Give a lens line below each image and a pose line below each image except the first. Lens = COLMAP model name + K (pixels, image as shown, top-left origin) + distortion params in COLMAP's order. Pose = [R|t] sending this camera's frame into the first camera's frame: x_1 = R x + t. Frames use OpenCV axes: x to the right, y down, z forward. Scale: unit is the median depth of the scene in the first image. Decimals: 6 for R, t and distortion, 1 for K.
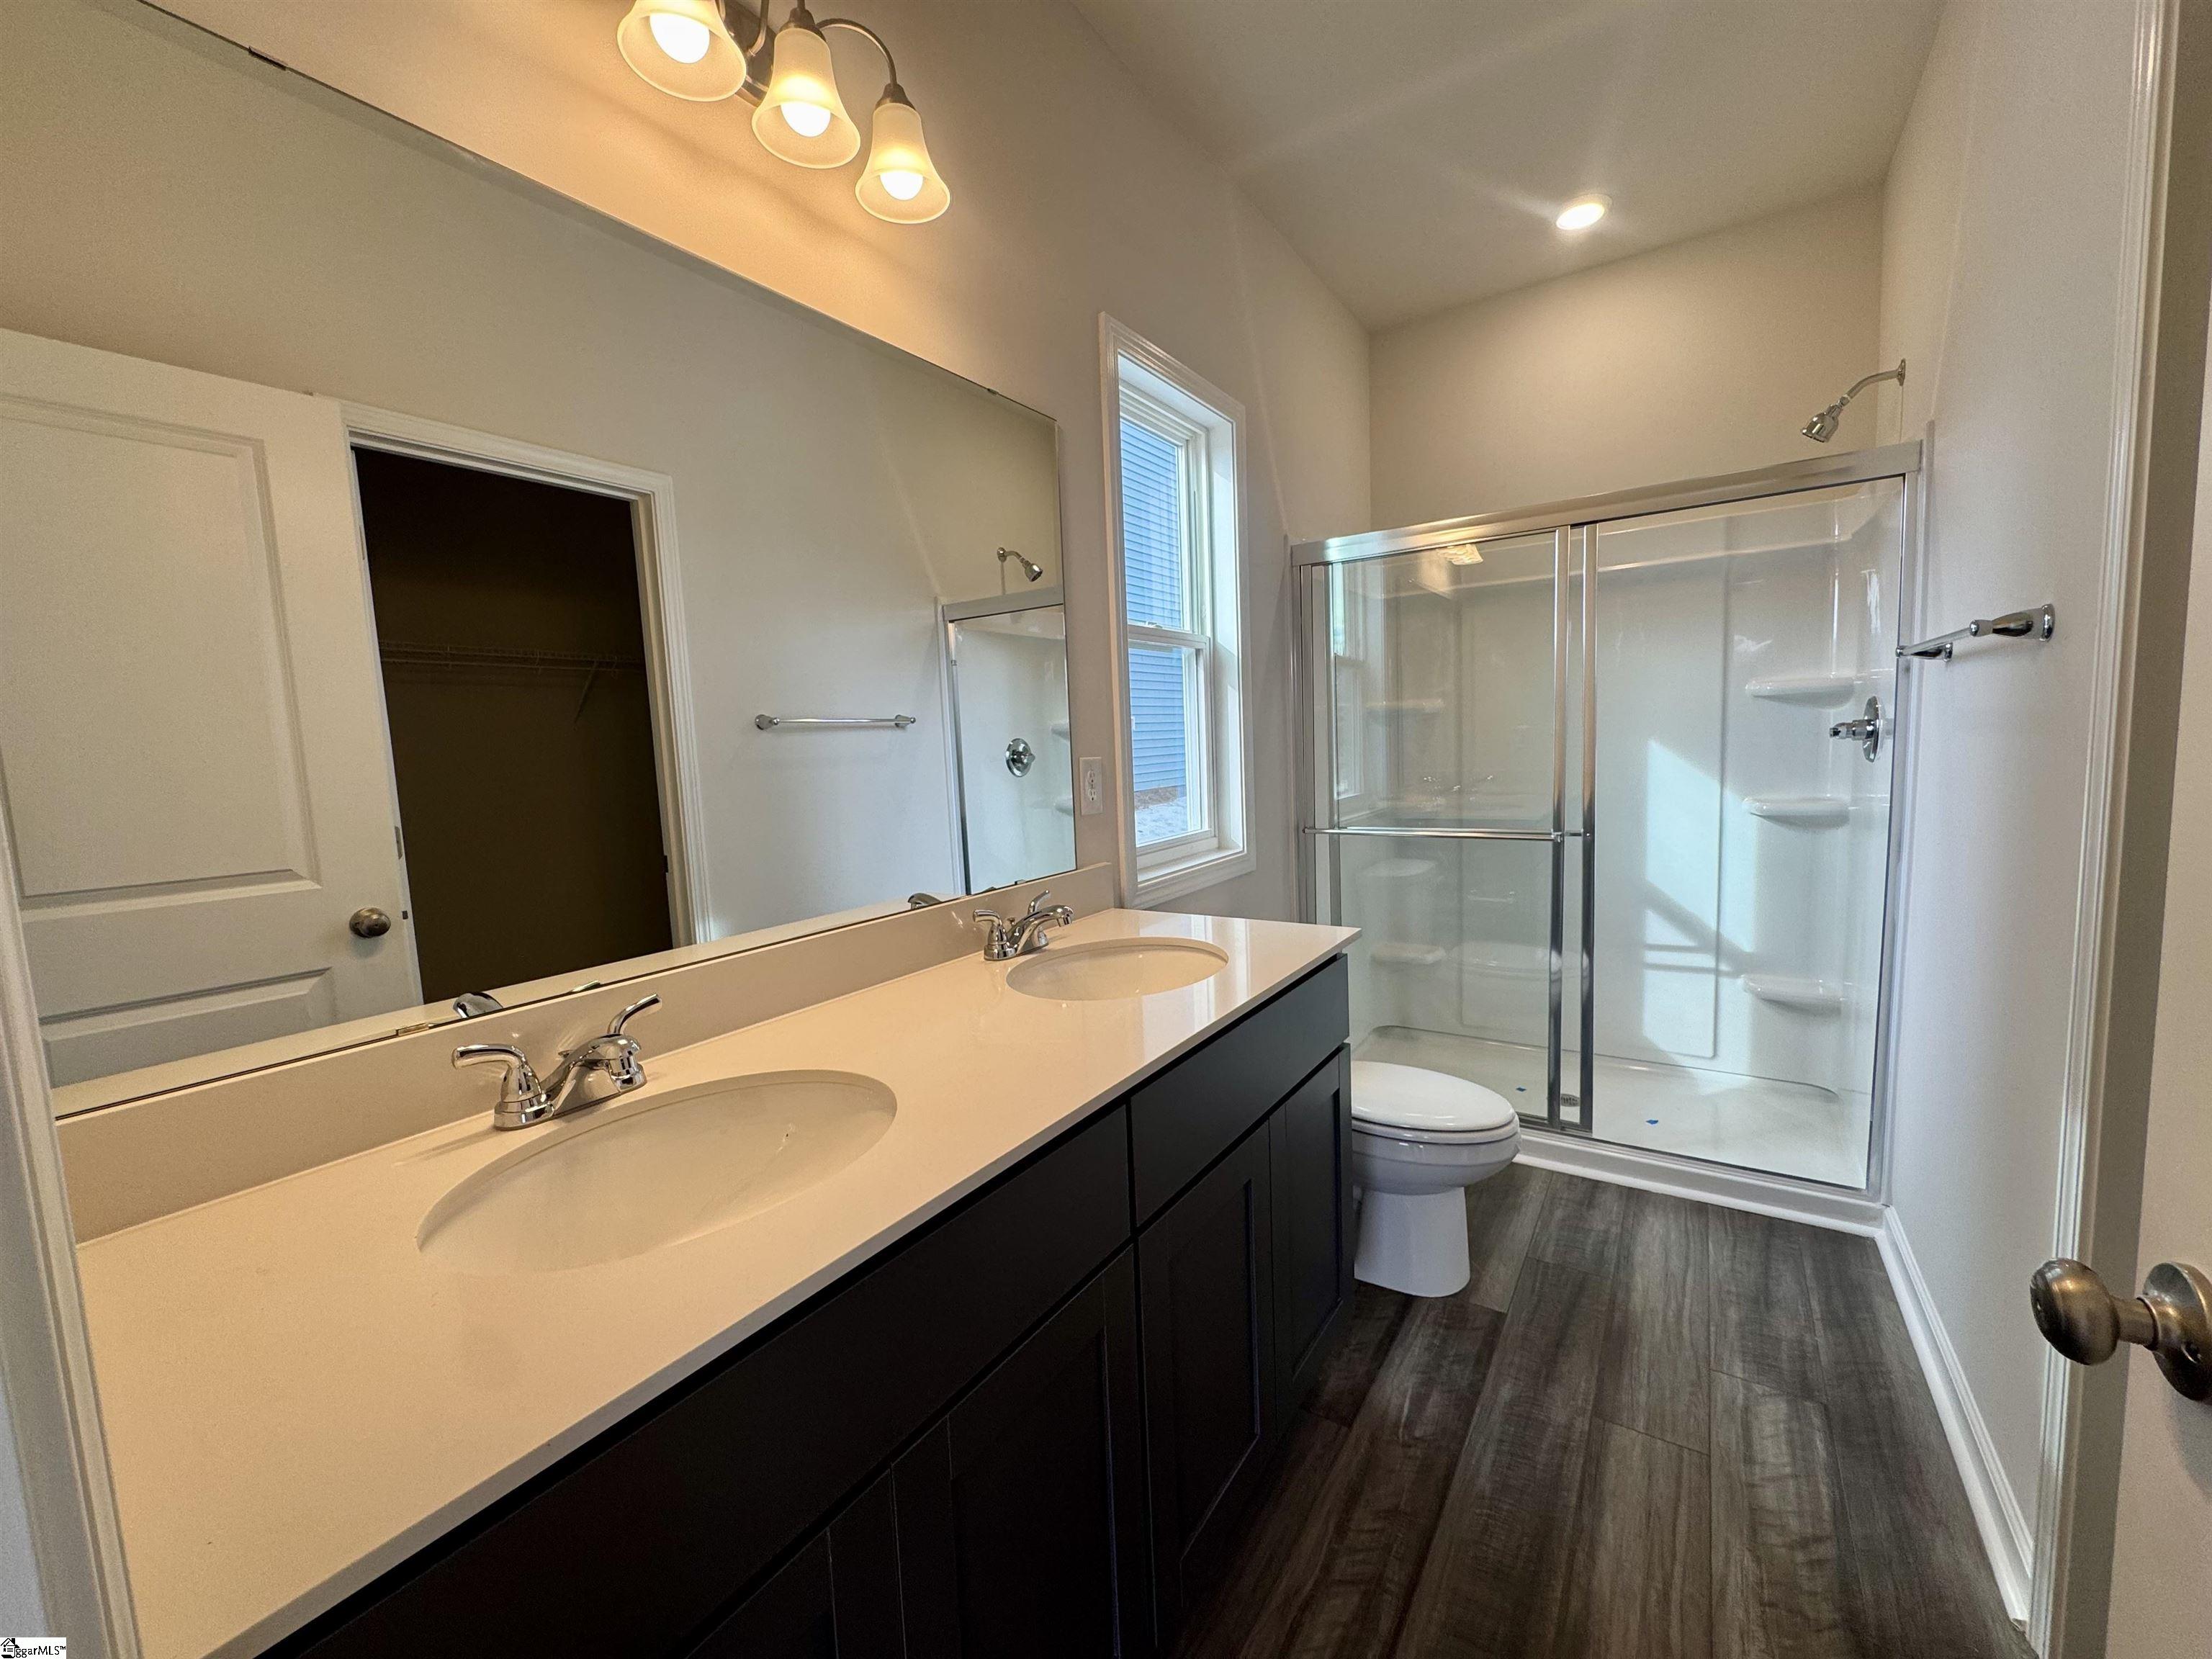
lens RADIAL K [[884.7, 0, 1107.1], [0, 884.7, 834.5], [0, 0, 1]] dist [0.000173, 0.000001]
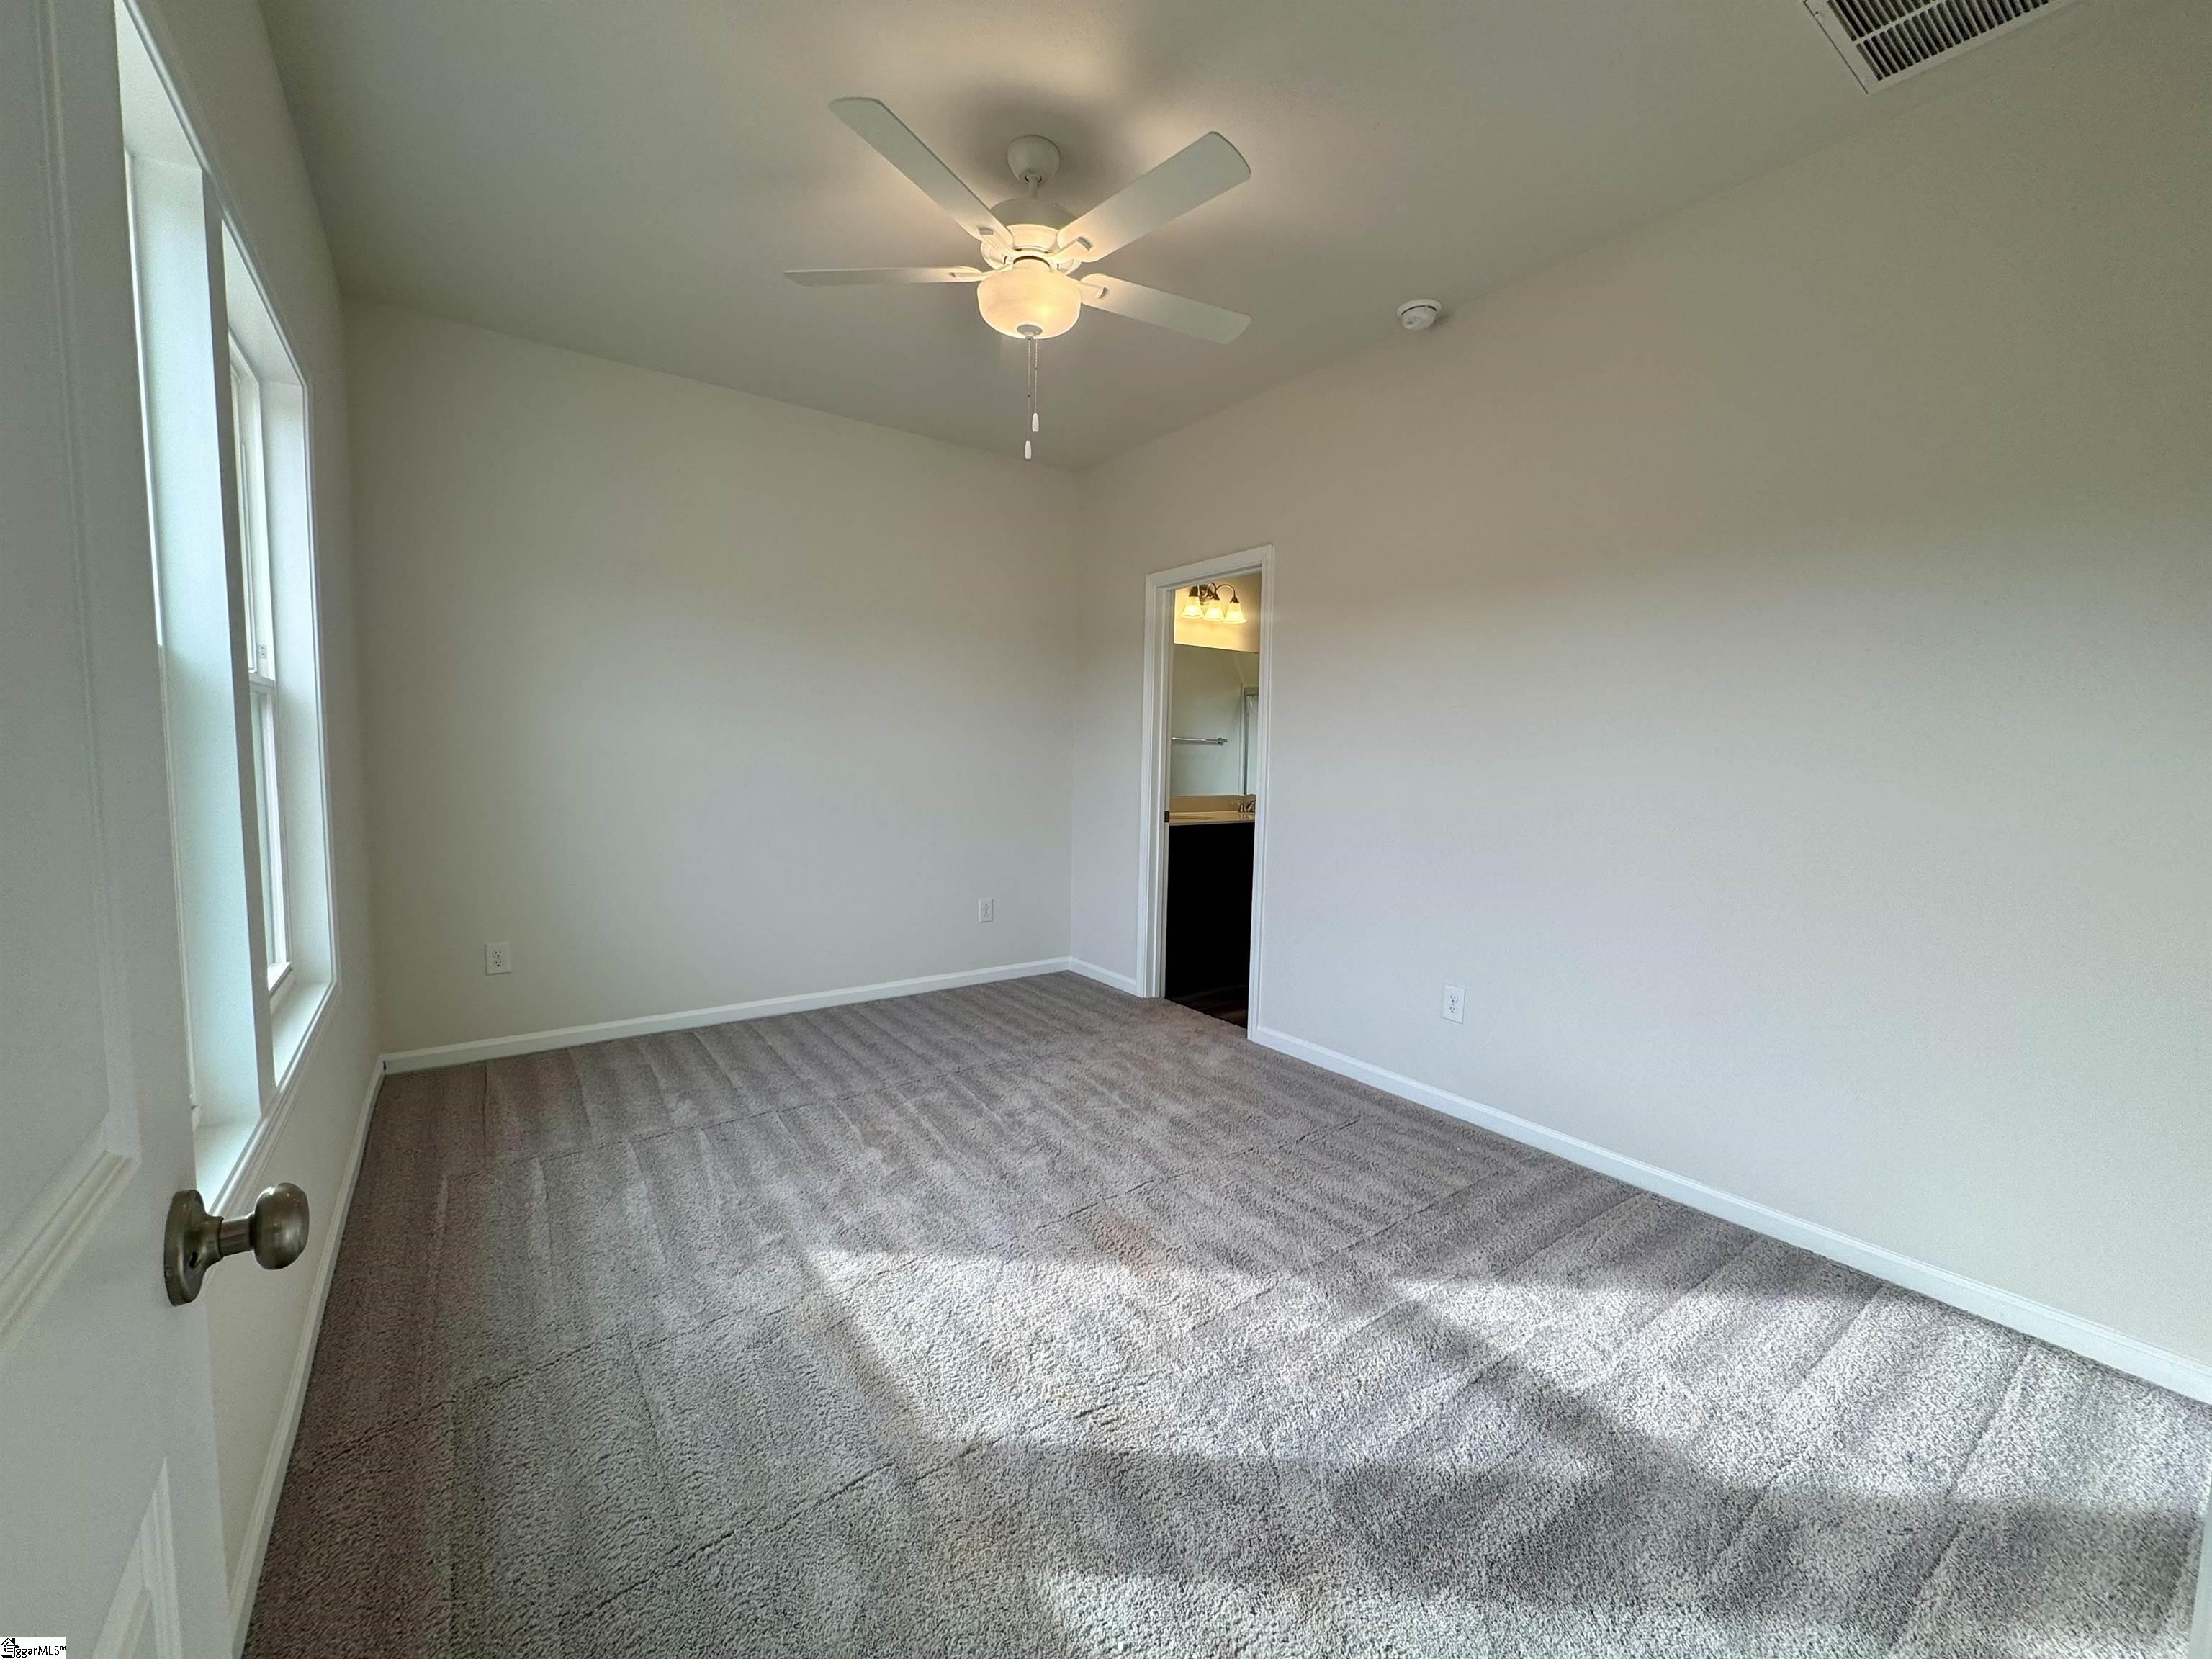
lens RADIAL K [[884.7, 0, 1104.8], [0, 884.7, 825.2], [0, 0, 1]] dist [0.000173, 0.000001]
pose [[0.934422, 0.094342, -0.343446, 0.290132], [-0.097739, 0.995184, 0.007451, 0.099651], [0.342494, 0.026606, 0.939143, -1.230606]]
